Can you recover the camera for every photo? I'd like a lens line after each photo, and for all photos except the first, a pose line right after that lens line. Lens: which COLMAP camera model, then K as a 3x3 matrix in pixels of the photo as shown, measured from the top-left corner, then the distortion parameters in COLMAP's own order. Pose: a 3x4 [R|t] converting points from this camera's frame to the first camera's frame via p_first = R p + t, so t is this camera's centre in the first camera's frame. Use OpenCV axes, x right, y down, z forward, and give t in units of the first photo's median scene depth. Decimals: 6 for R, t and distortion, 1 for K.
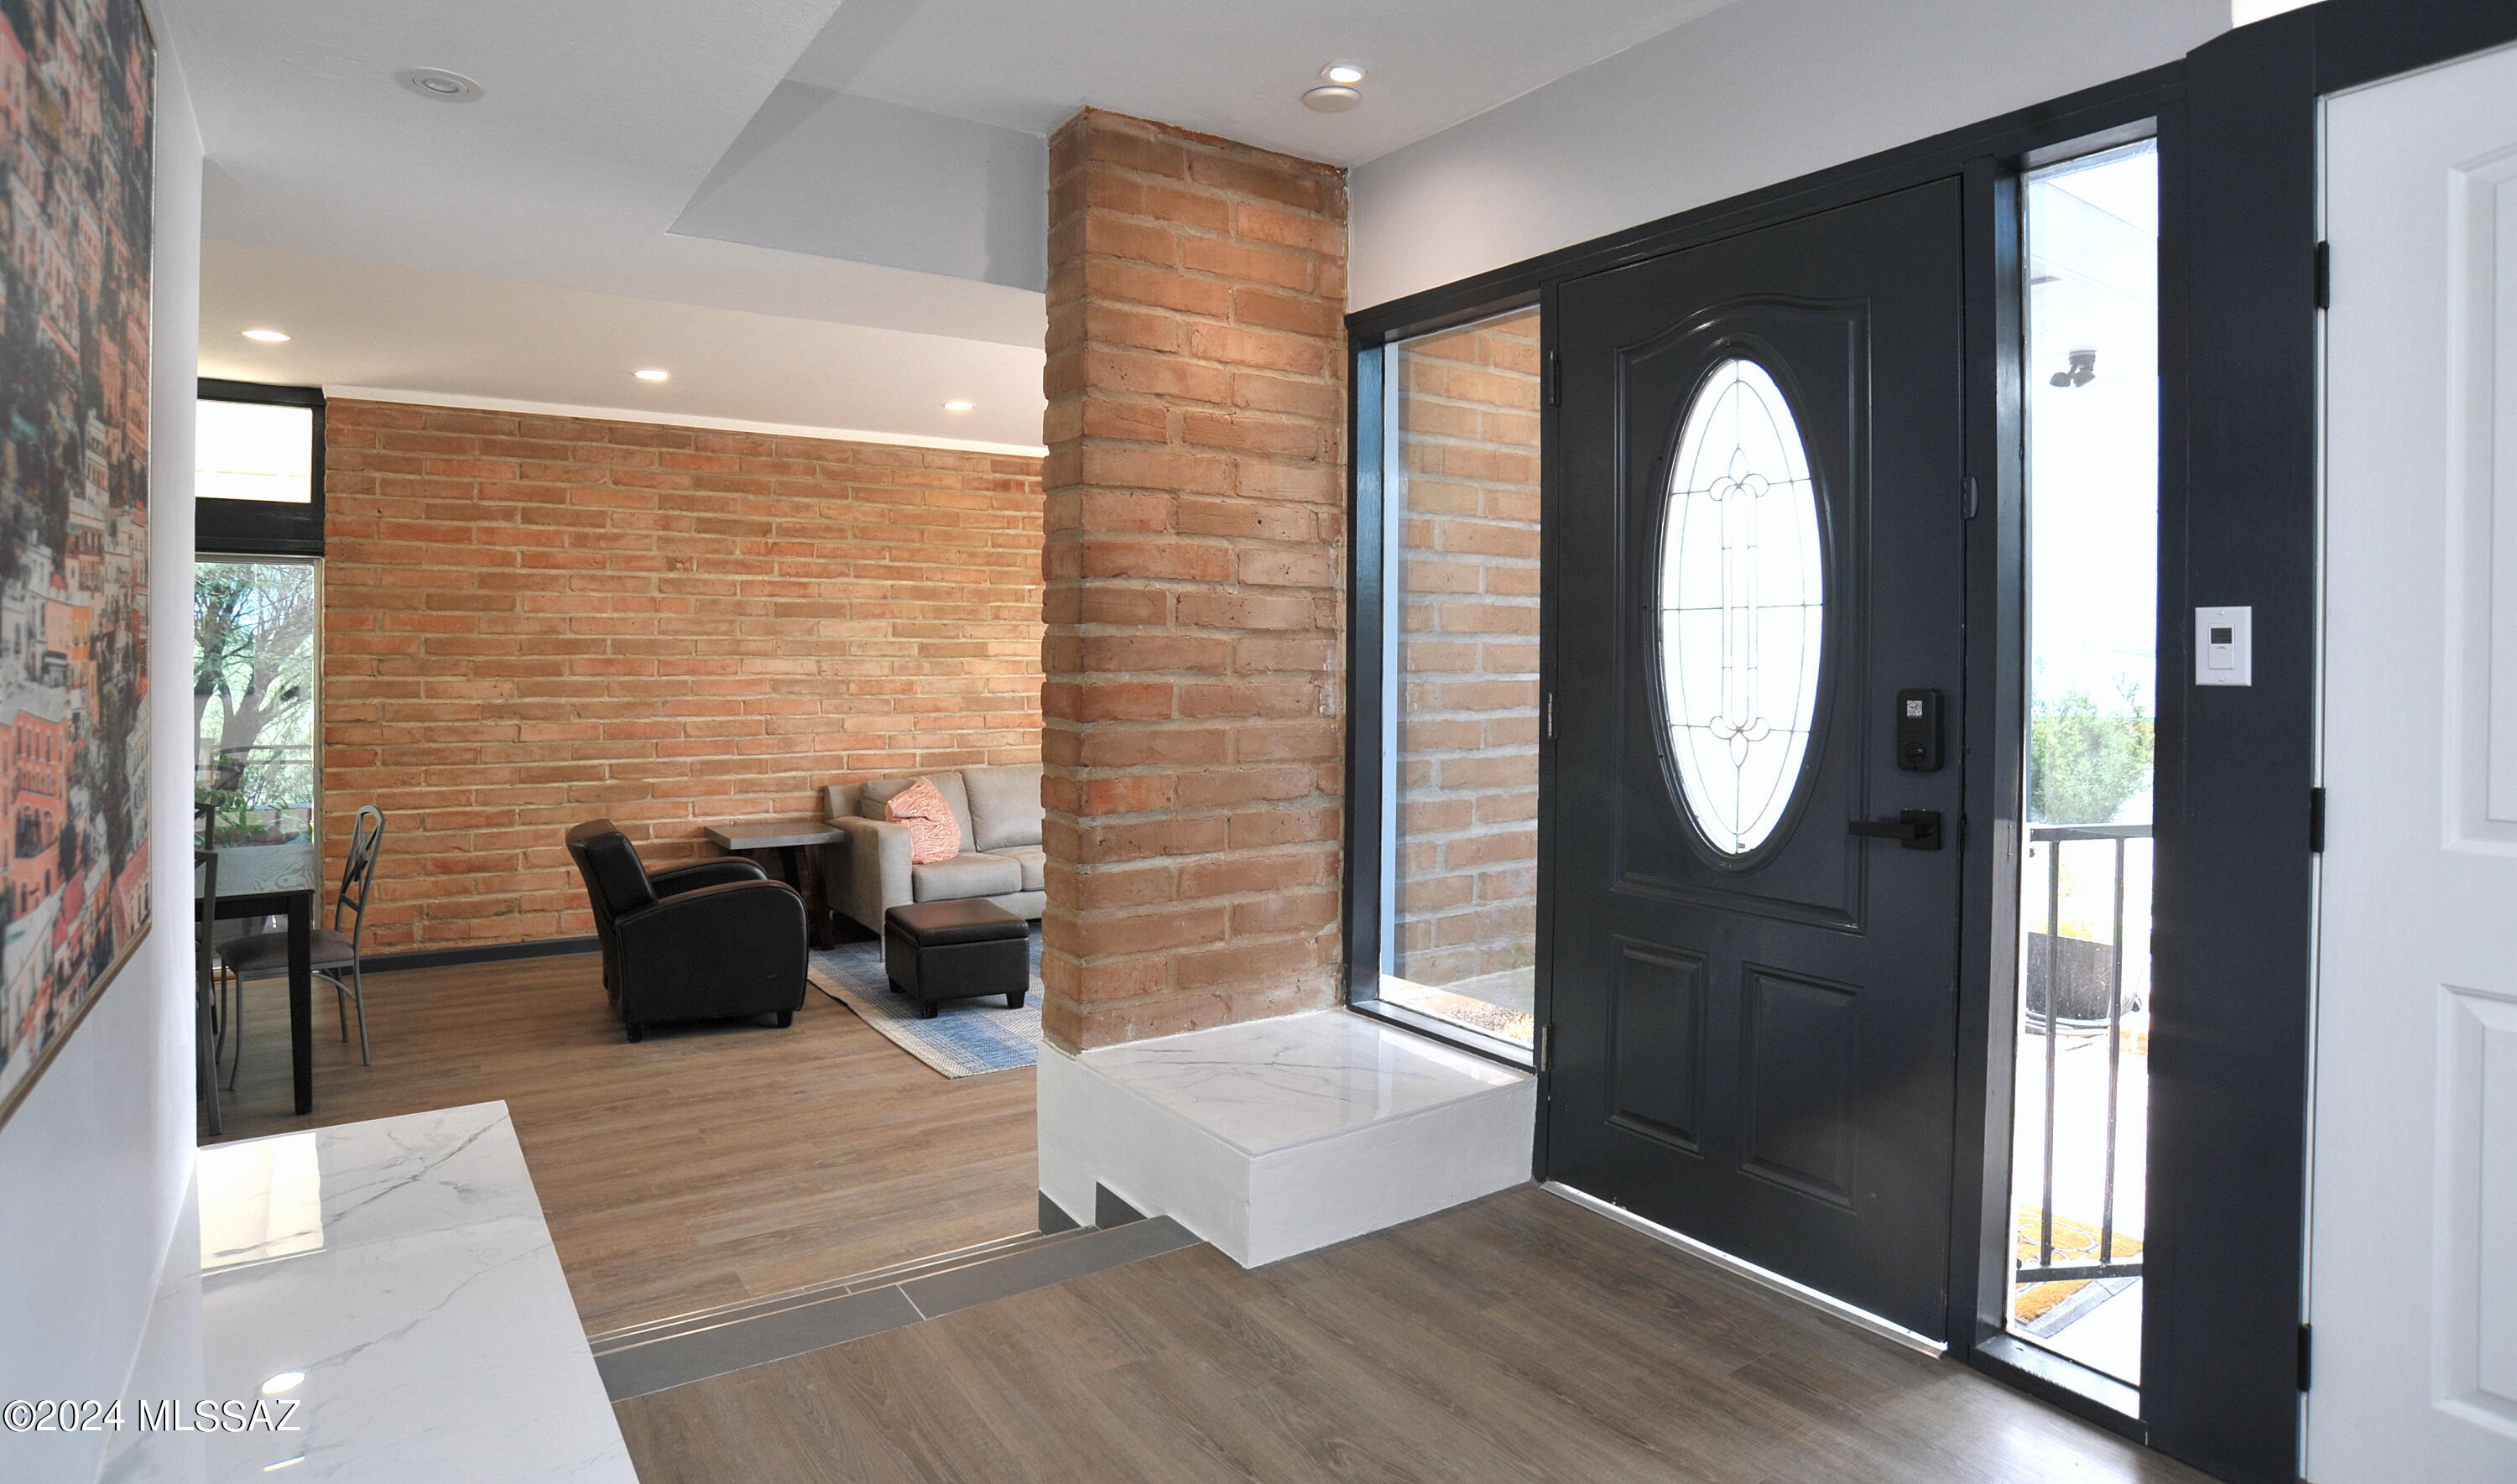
lens RADIAL K [[1337.1, 0, 1238.6], [0, 1337.1, 652.2], [0, 0, 1]] dist [-0.077282, 0.000632]
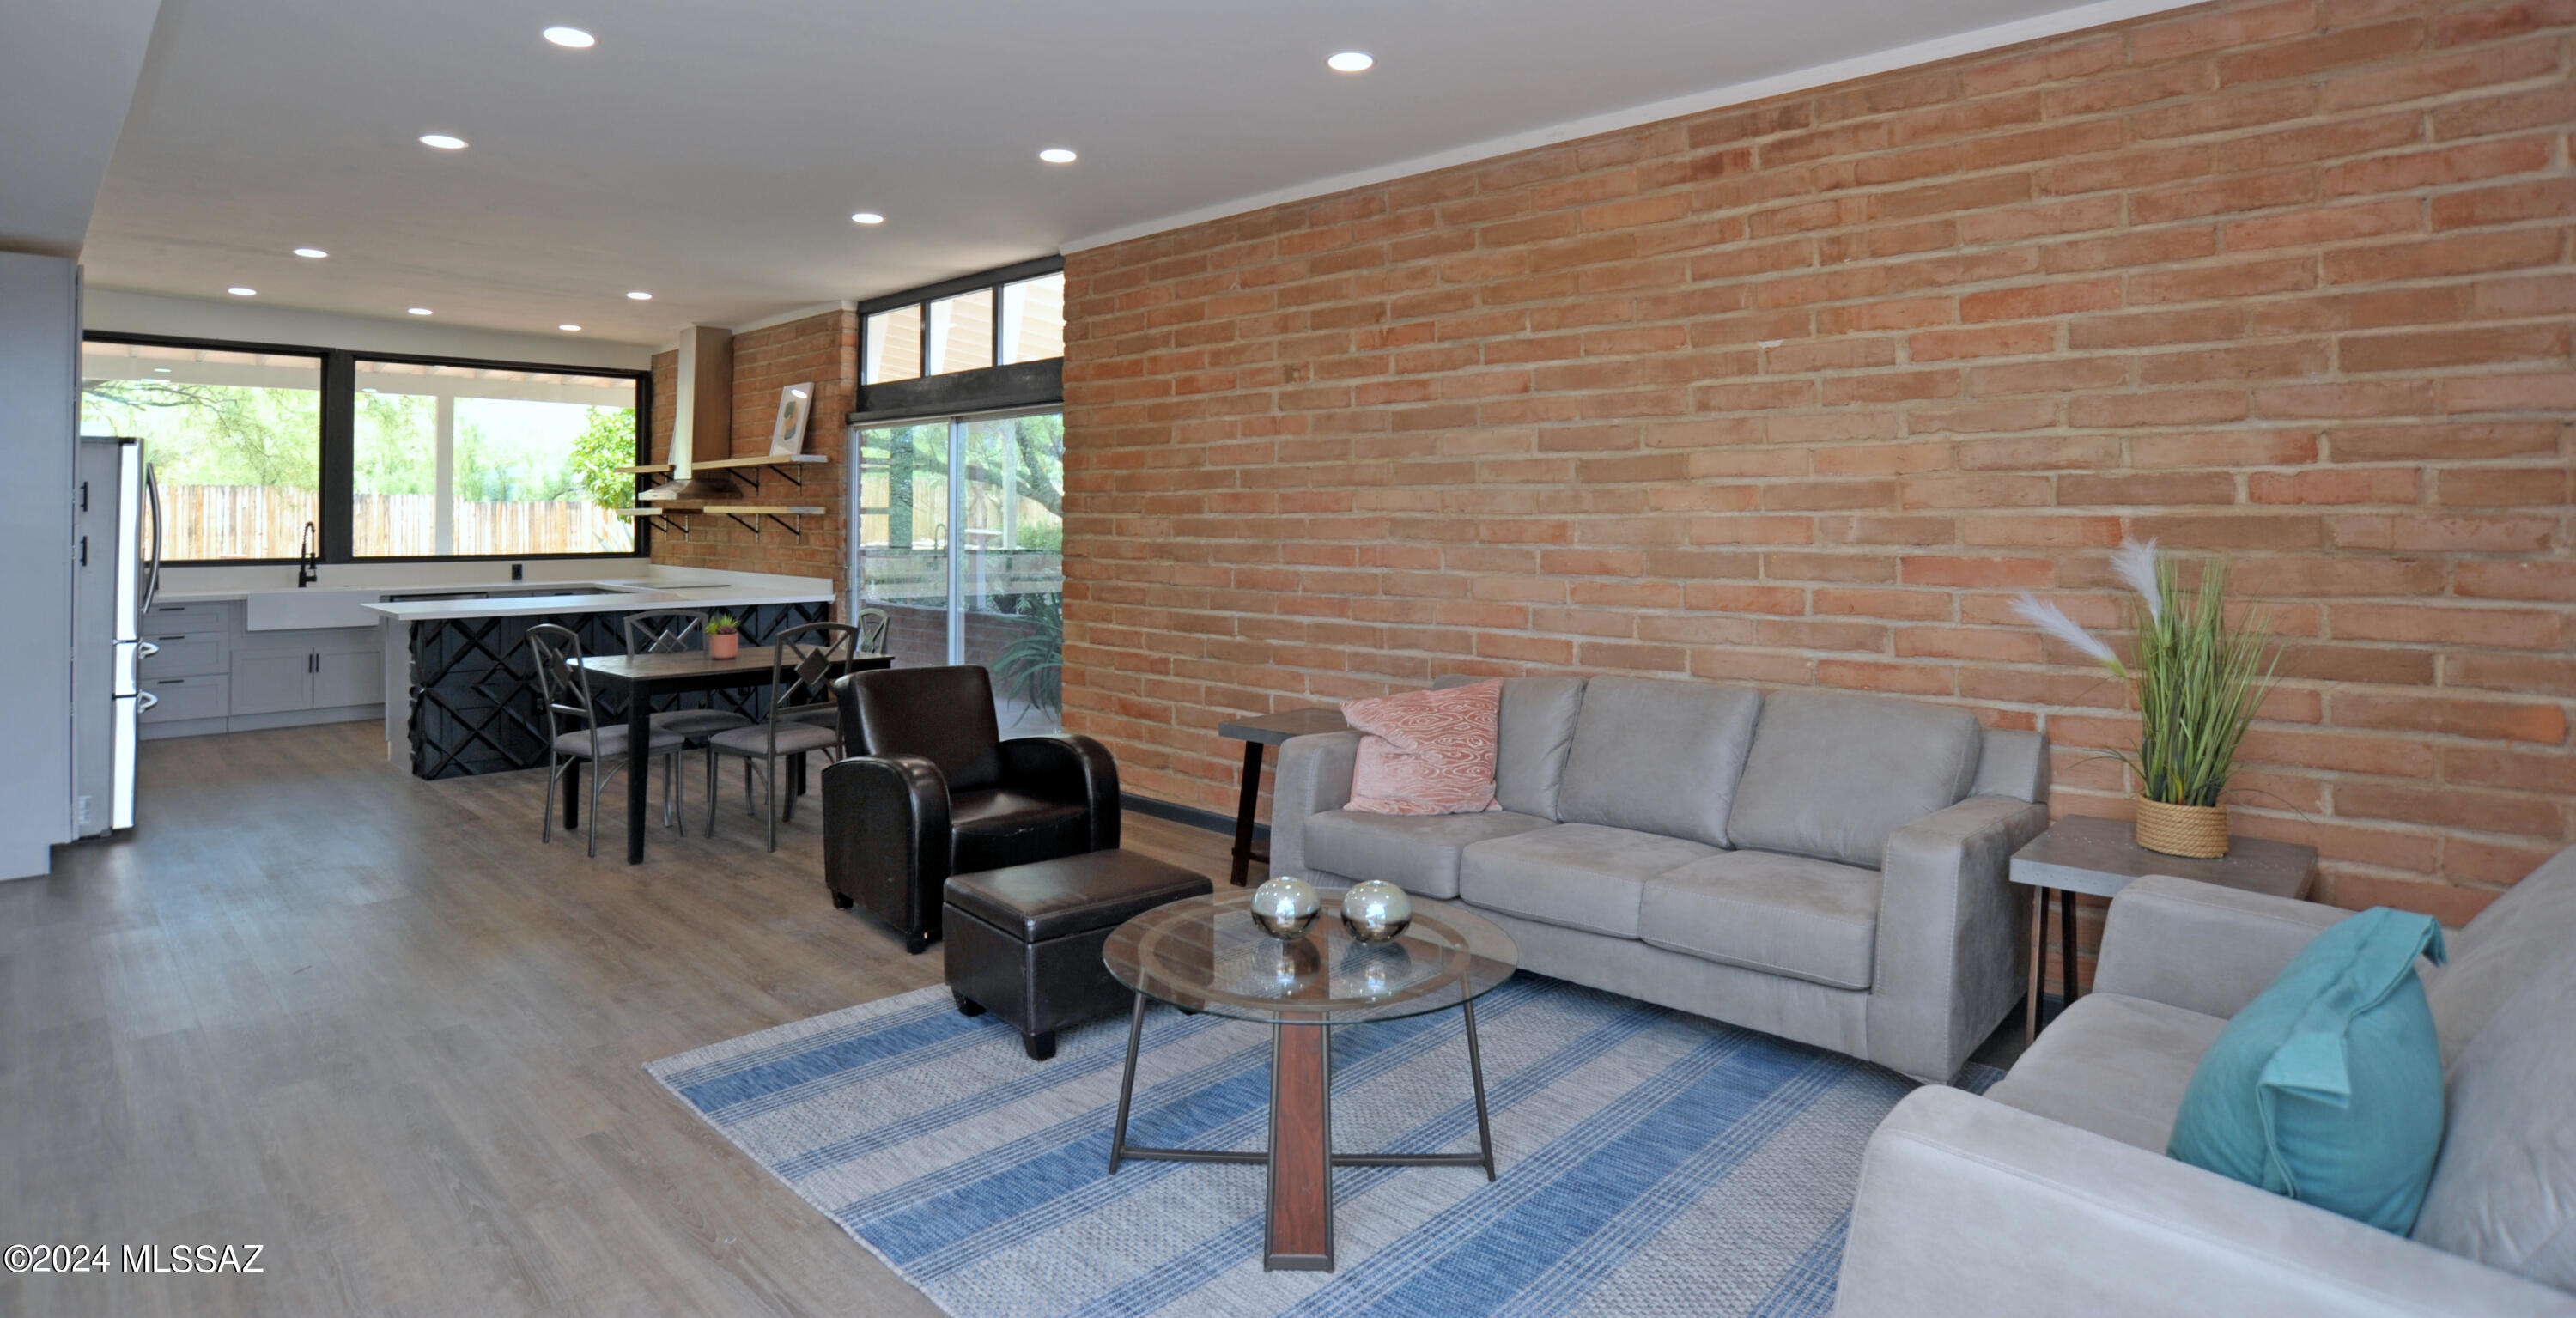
lens RADIAL K [[1341.5, 0, 1308.8], [0, 1341.5, 504.4], [0, 0, 1]] dist [-0.087844, 0.040420]
pose [[0.212178, -0.020739, -0.977011, 0.399458], [-0.002545, 0.999760, -0.021775, 0.032885], [0.977228, 0.007107, 0.212074, 0.906936]]
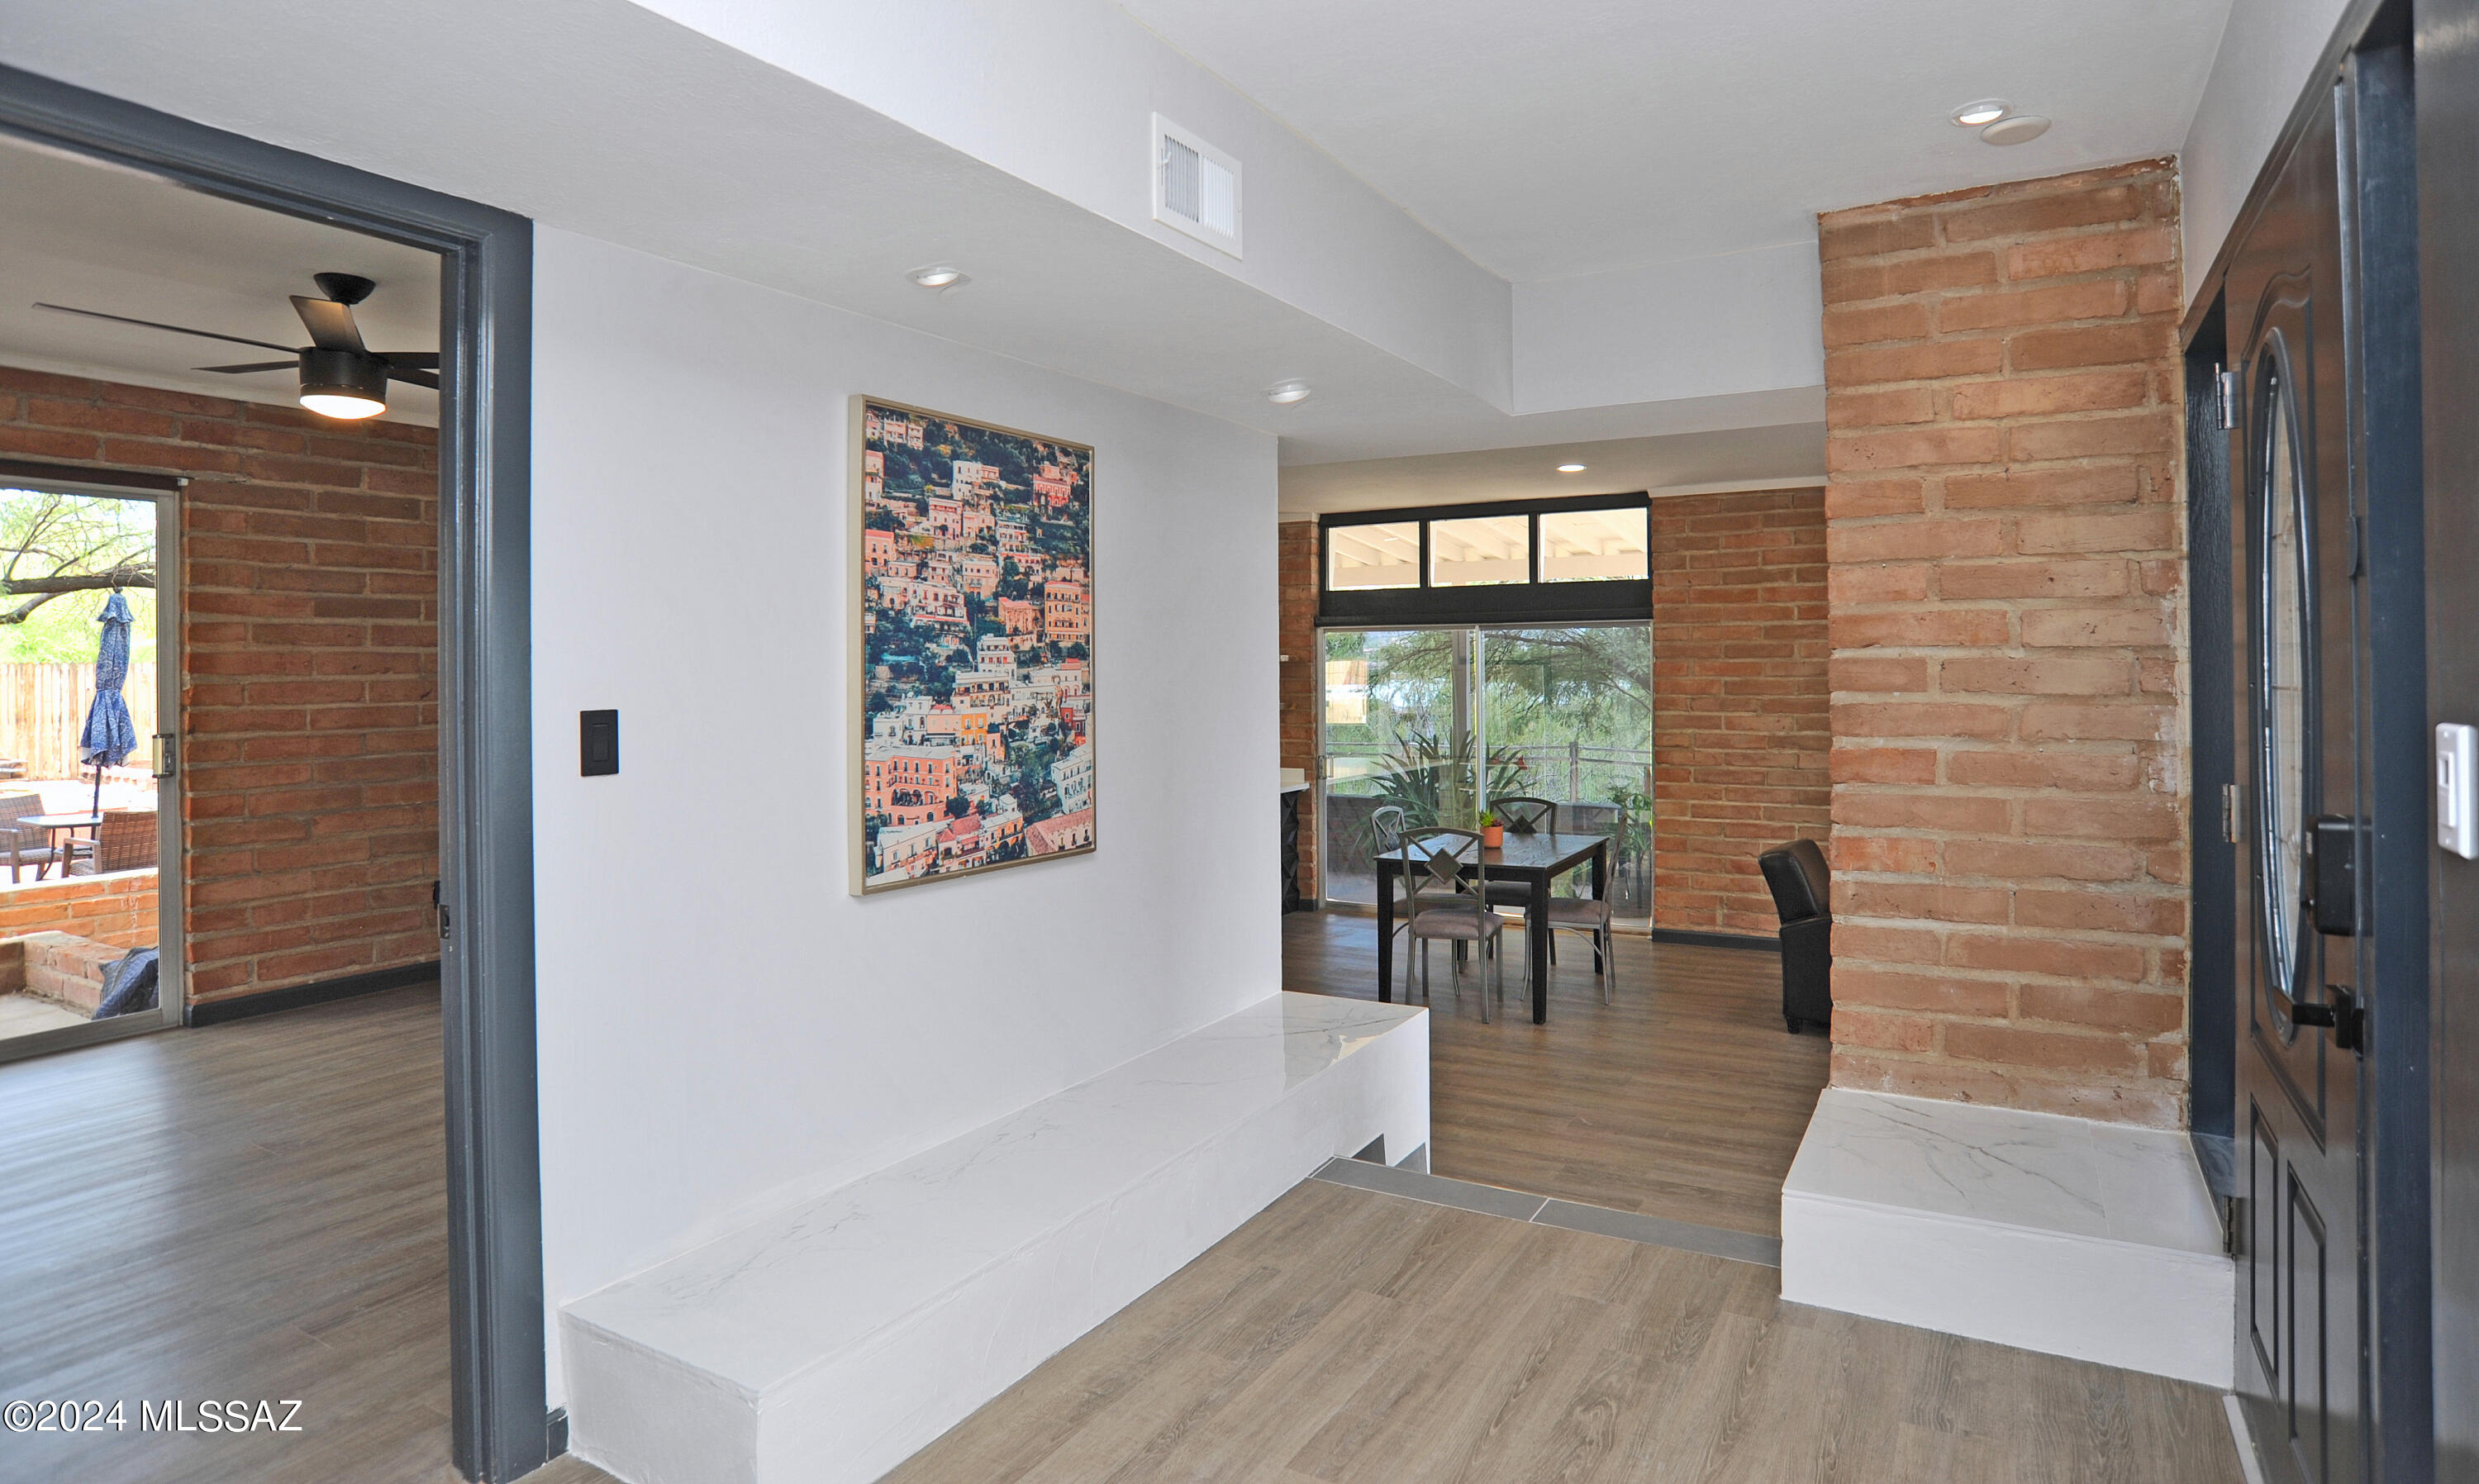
lens RADIAL K [[1337.0, 0, 1323.2], [0, 1337.0, 663.4], [0, 0, 1]] dist [-0.039244, 0.000387]
pose [[0.469818, -0.013680, -0.882657, 0.310426], [0.009958, 0.999898, -0.010196, -0.018001], [0.882707, -0.003999, 0.469907, 0.061471]]
